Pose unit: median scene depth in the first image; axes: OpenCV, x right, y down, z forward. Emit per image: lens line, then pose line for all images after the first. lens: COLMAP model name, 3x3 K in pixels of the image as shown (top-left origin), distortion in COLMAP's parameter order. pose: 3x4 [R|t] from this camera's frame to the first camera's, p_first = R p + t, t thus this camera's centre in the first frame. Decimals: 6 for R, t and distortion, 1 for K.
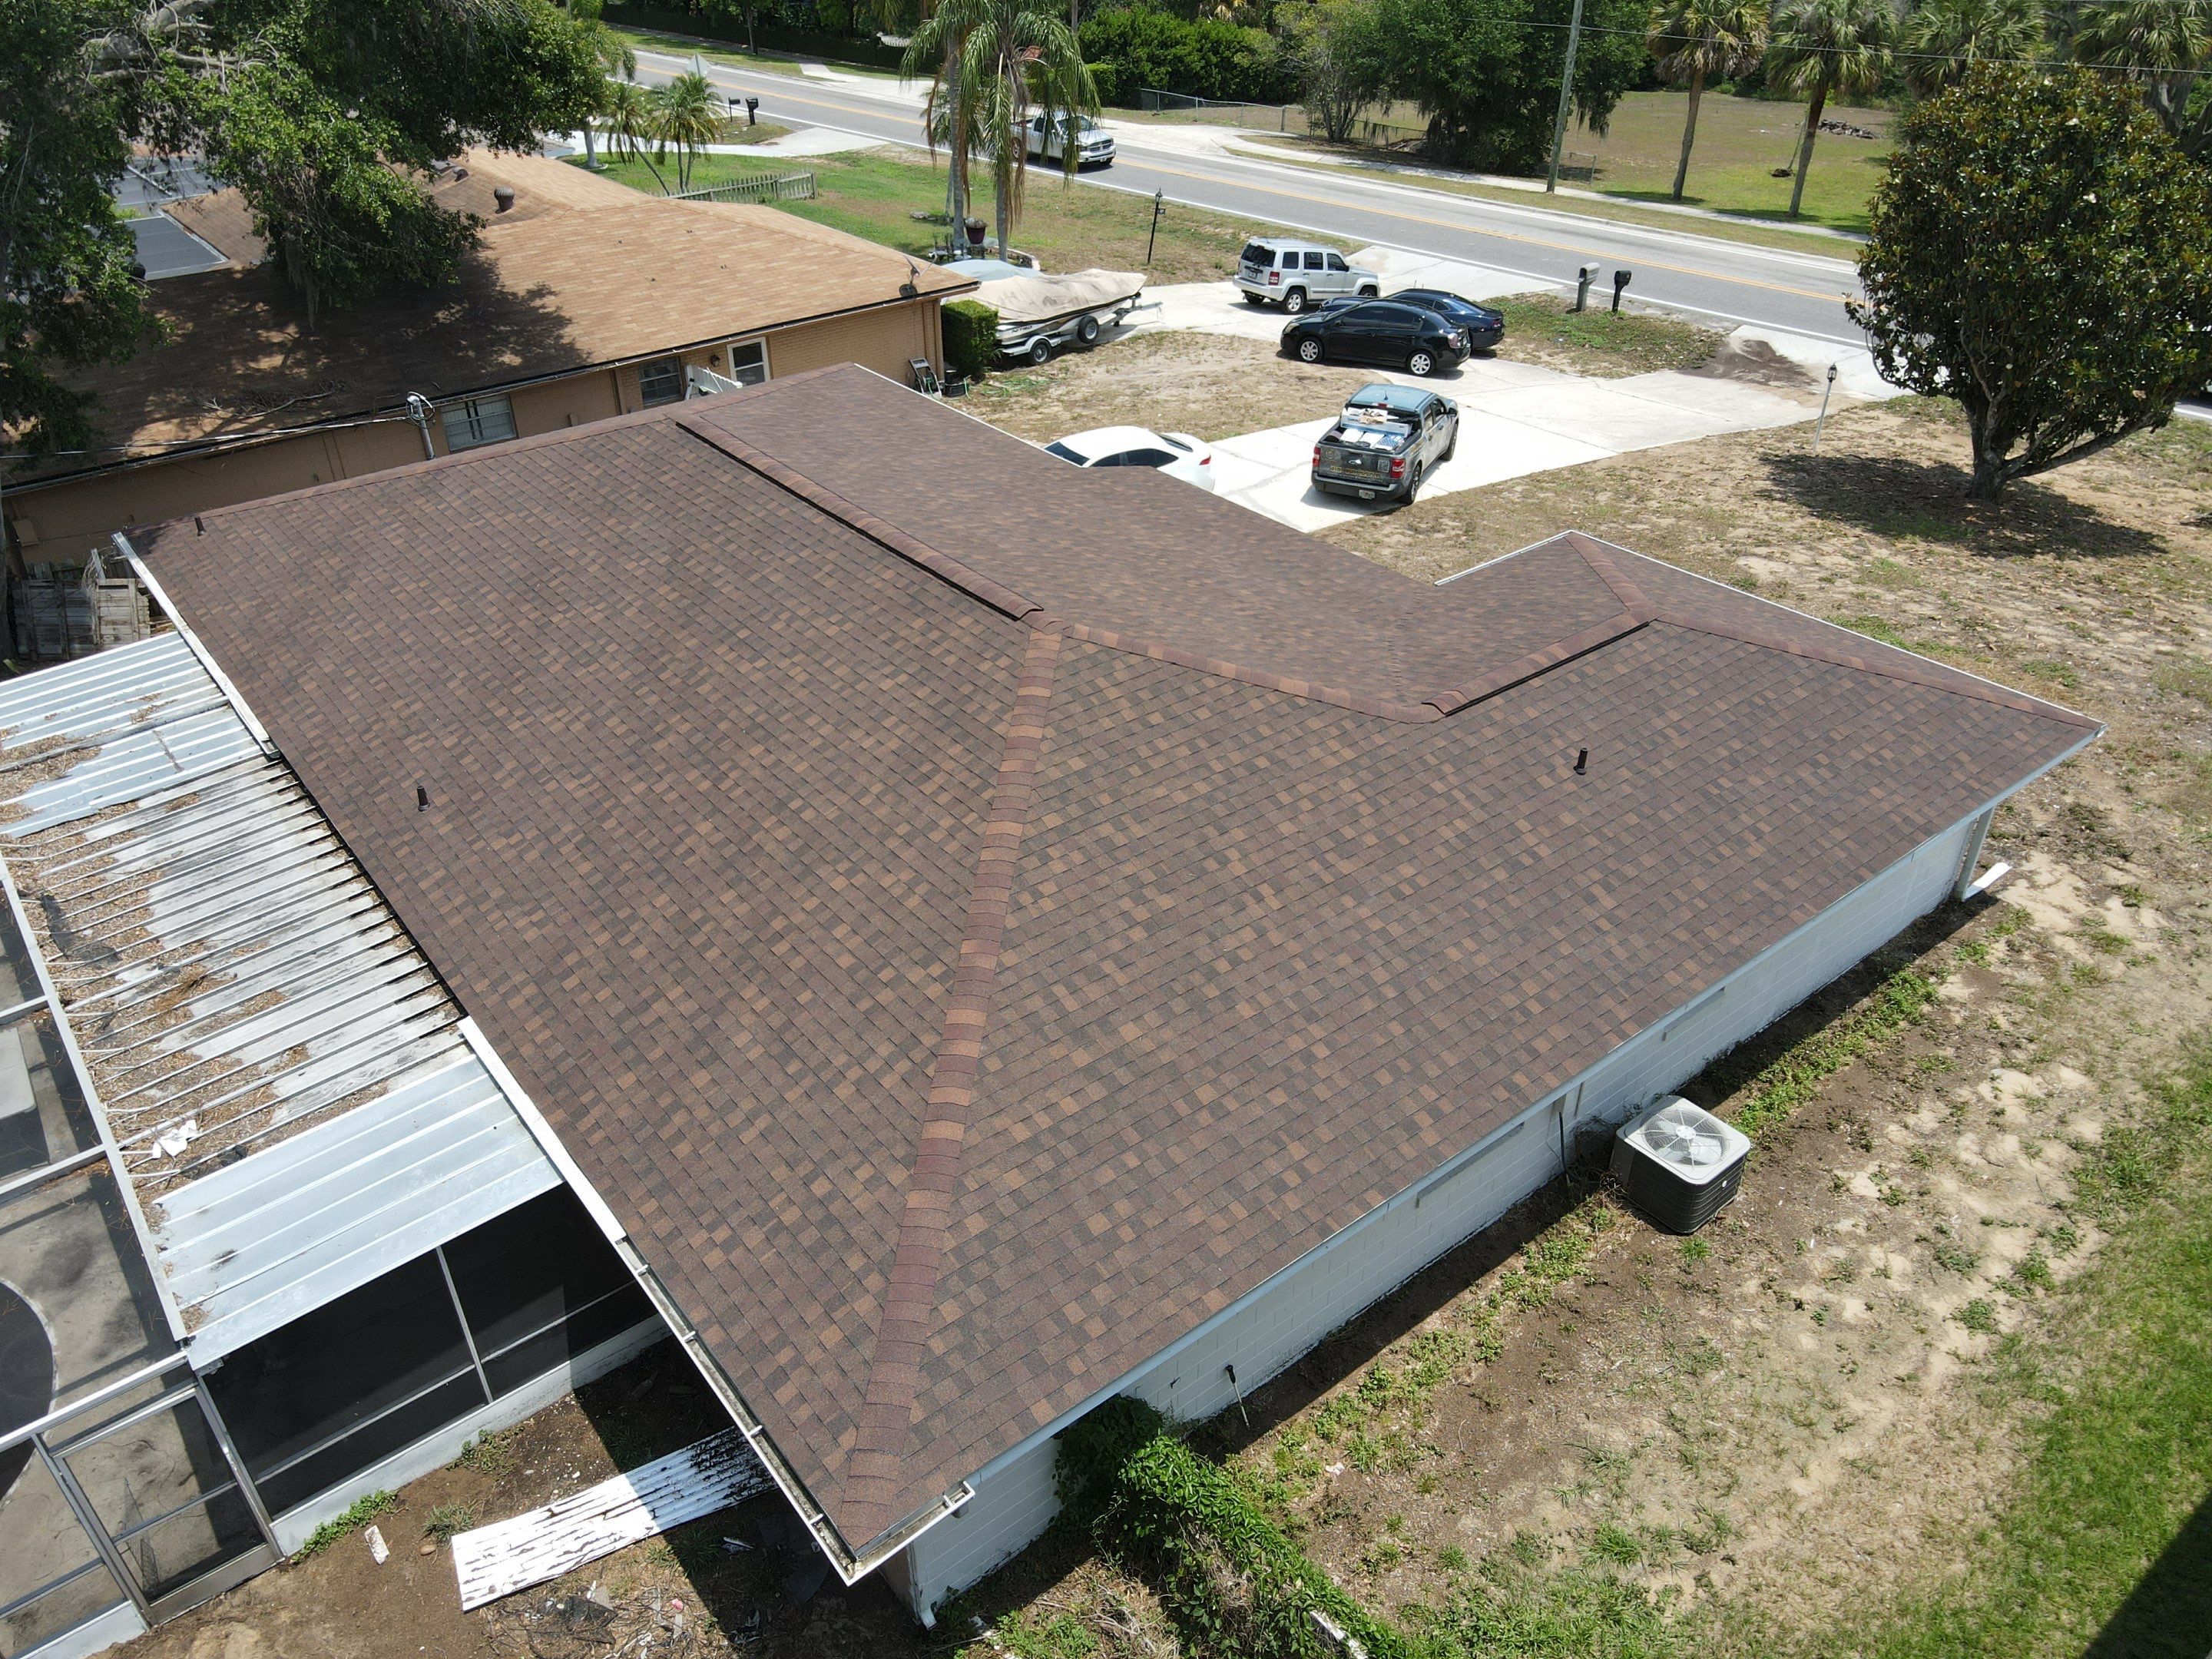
lens RADIAL K [[1615.1, 0, 1071.1], [0, 1615.1, 829.6], [0, 0, 1]] dist [0.008966, 0.008836]
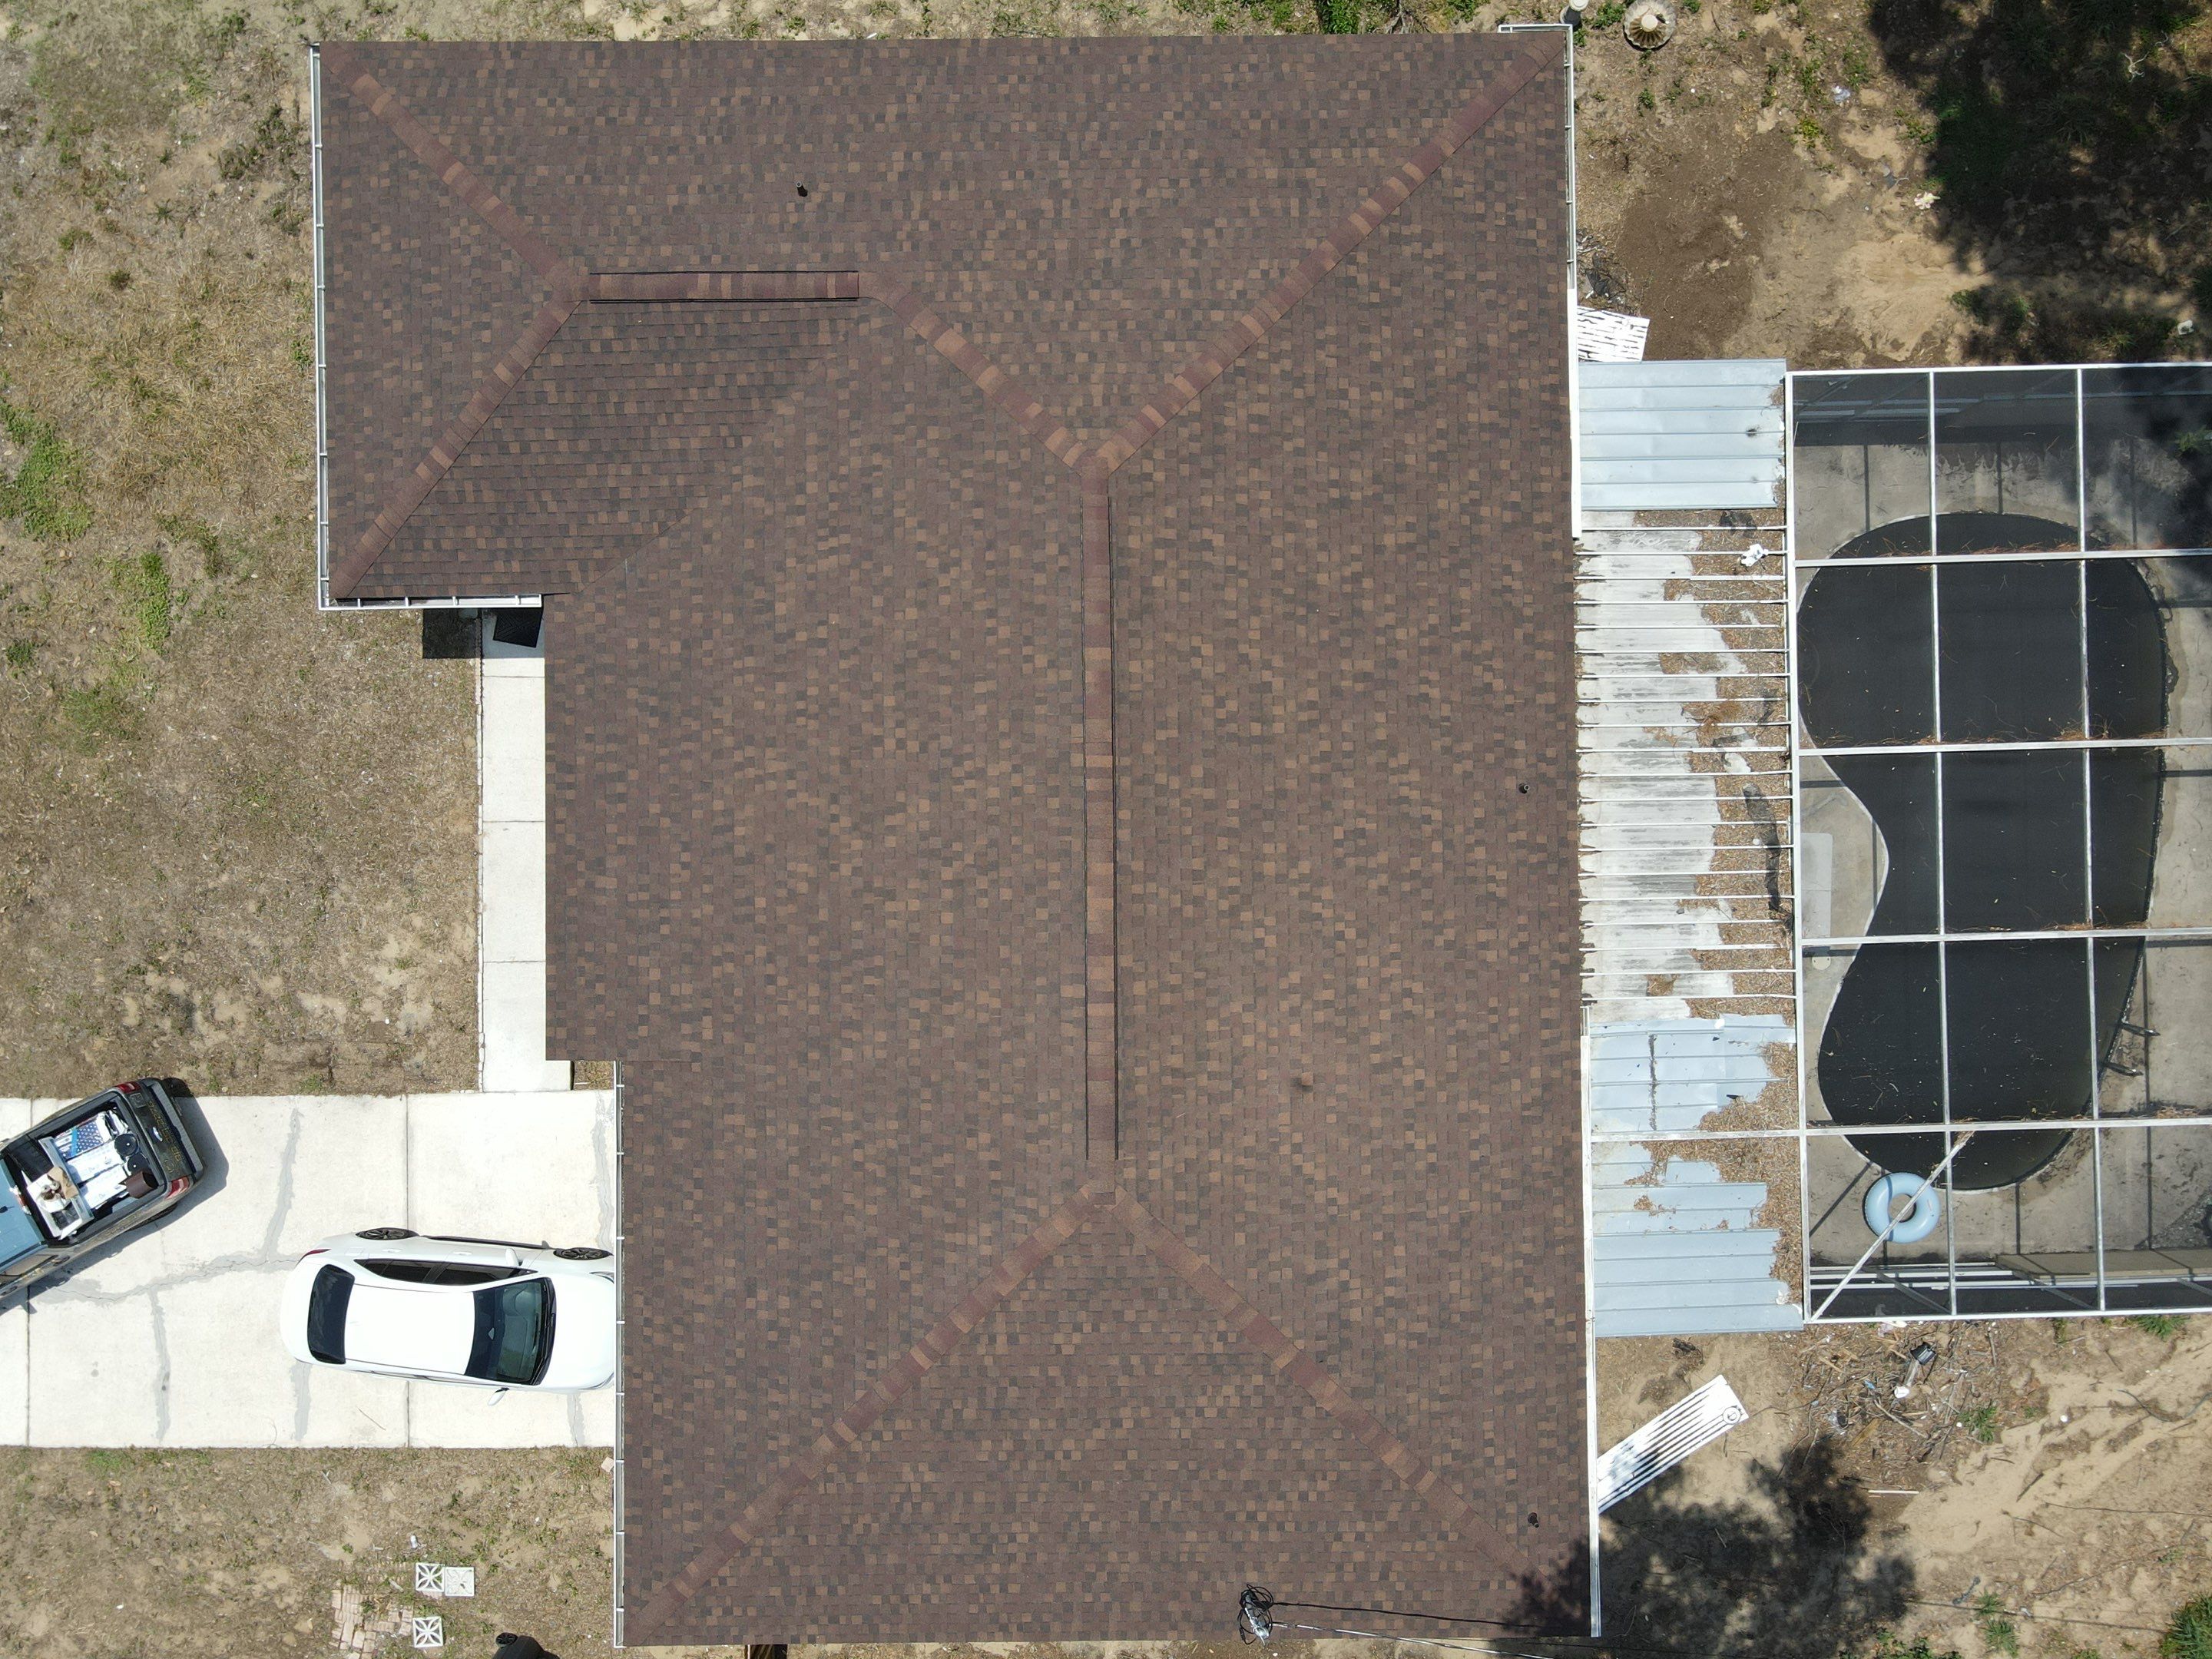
lens RADIAL K [[1639.0, 0, 1076.7], [0, 1639.0, 807.9], [0, 0, 1]] dist [0.004513, 0.006990]
pose [[-0.800430, -0.598107, 0.039733, -0.186580], [0.348736, -0.410740, 0.842423, -1.175047], [-0.487539, 0.688157, 0.537350, 0.502979]]
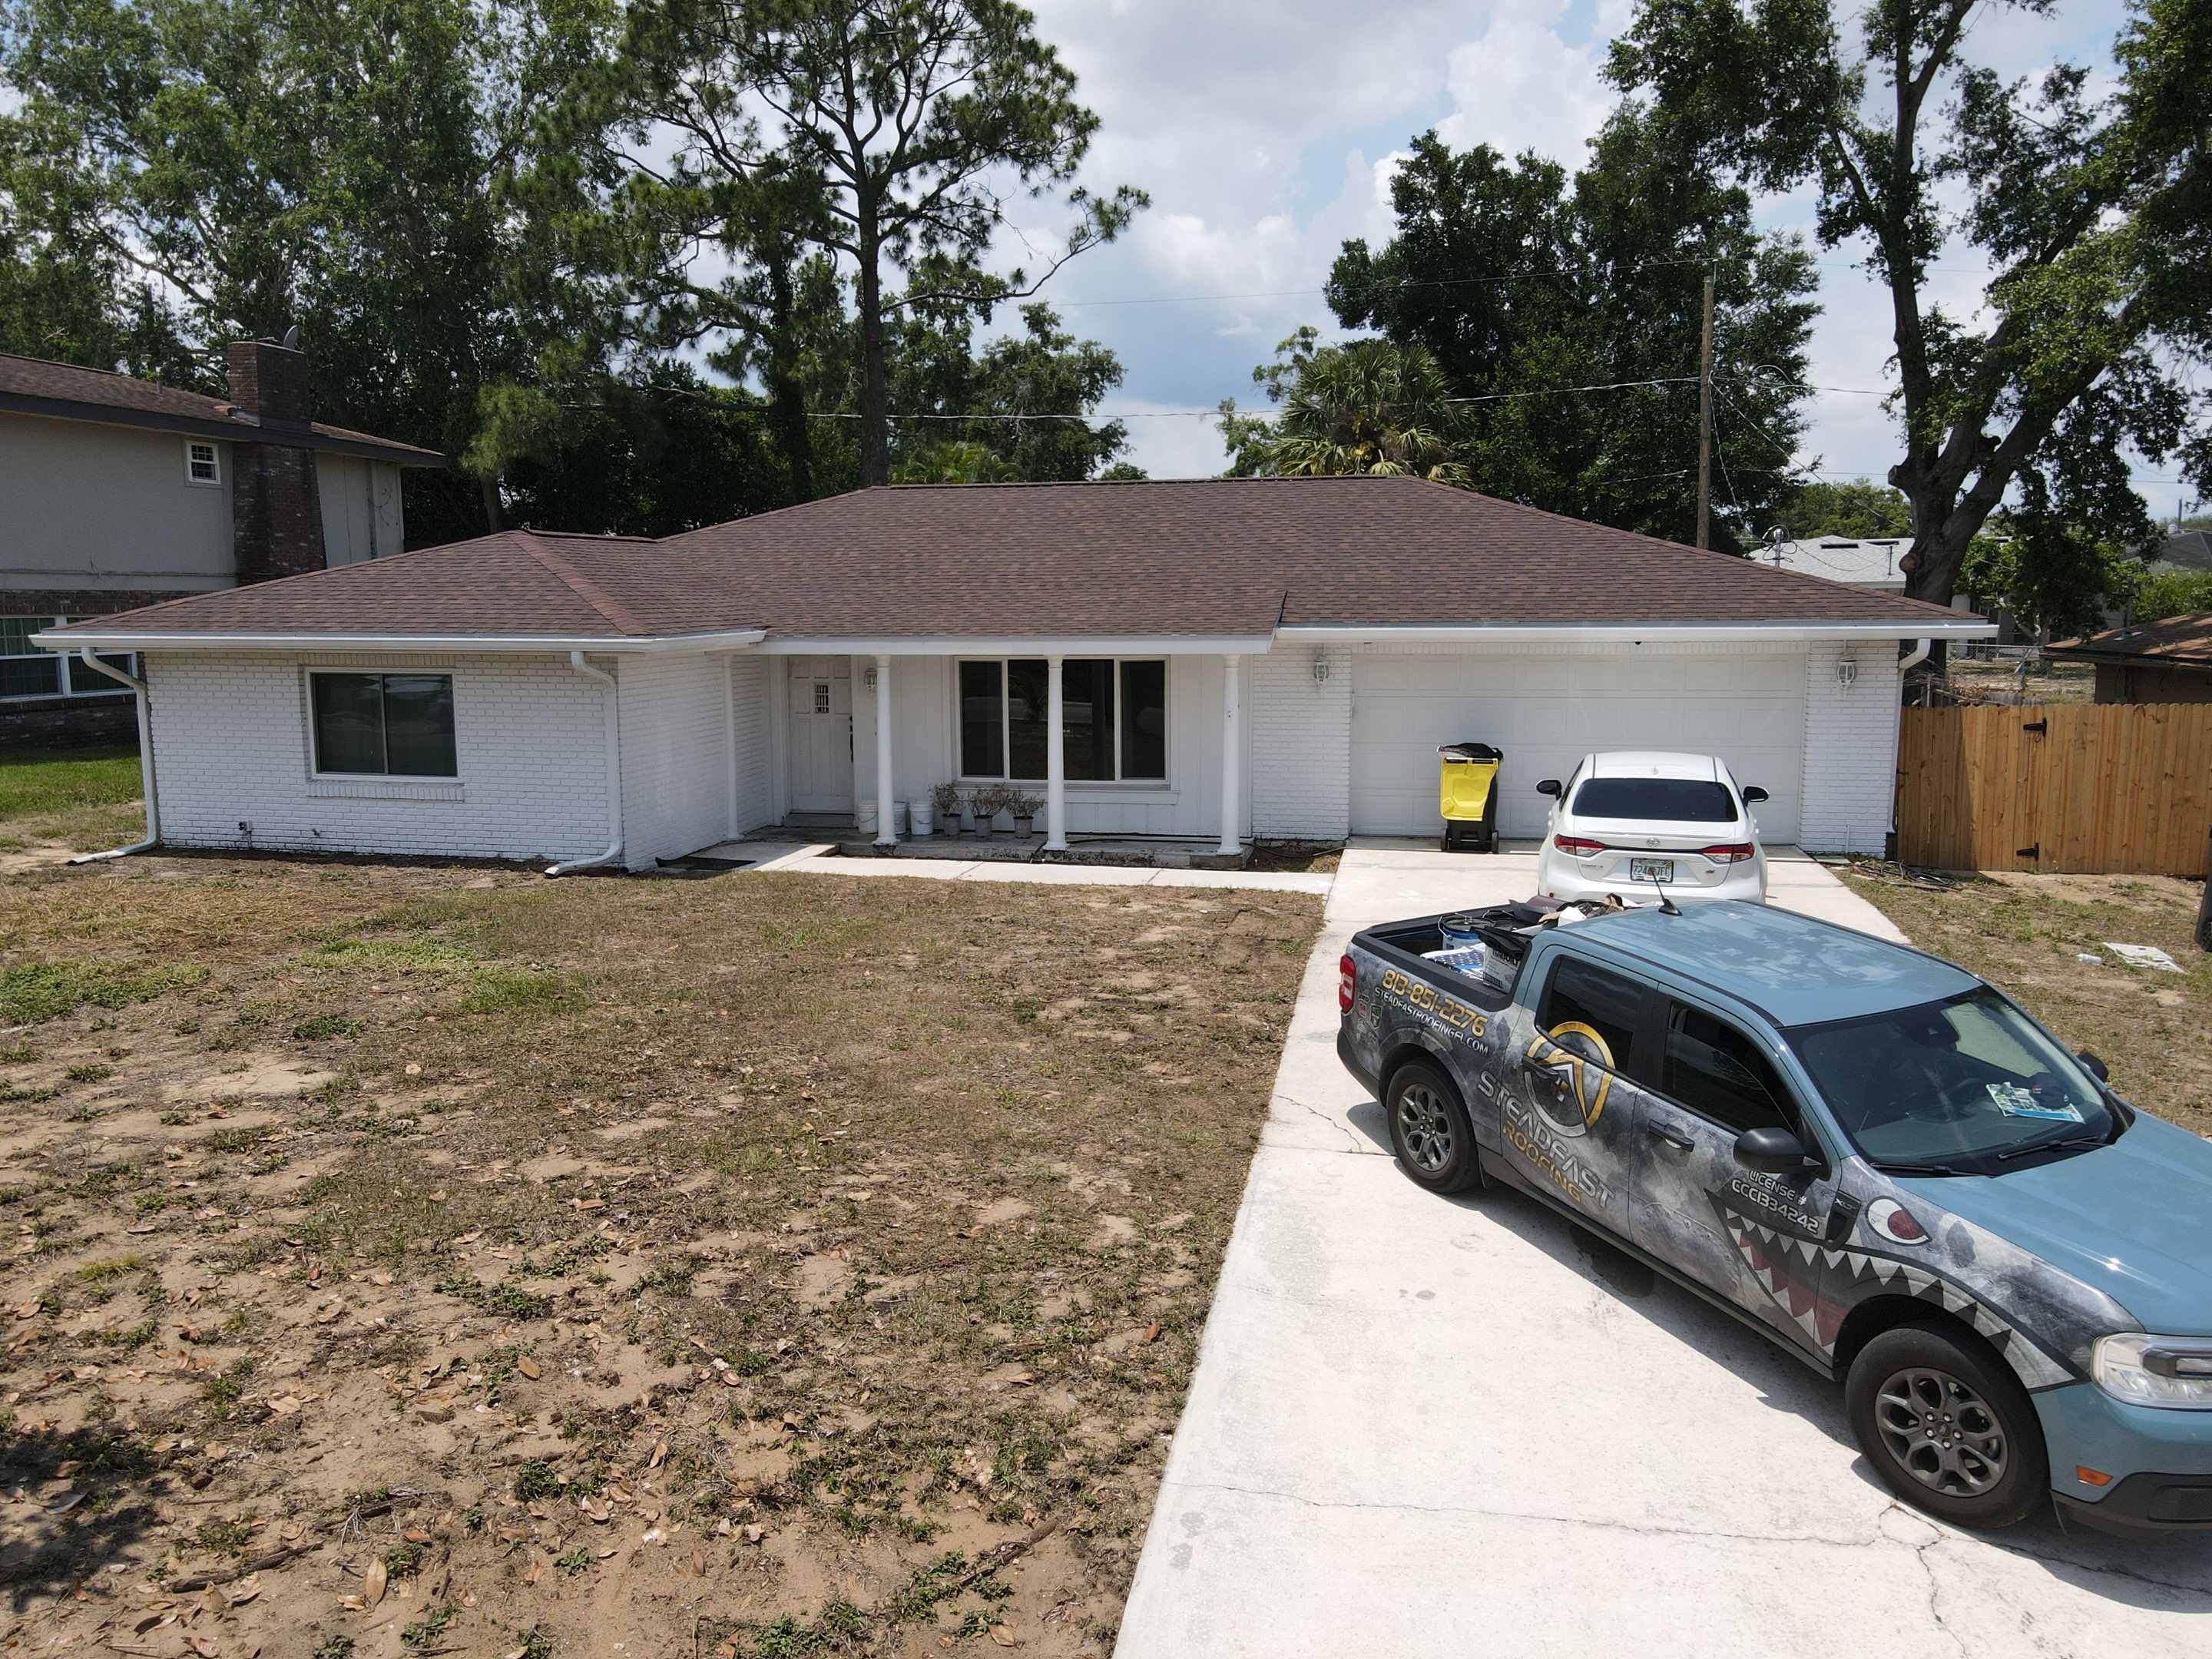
lens RADIAL K [[1639.0, 0, 1076.7], [0, 1639.0, 807.9], [0, 0, 1]] dist [0.004513, 0.006990]
pose [[-0.767893, 0.104680, -0.631967, 0.848249], [-0.334383, 0.775975, 0.534838, -0.776361], [0.546377, 0.622017, -0.560862, 2.102132]]
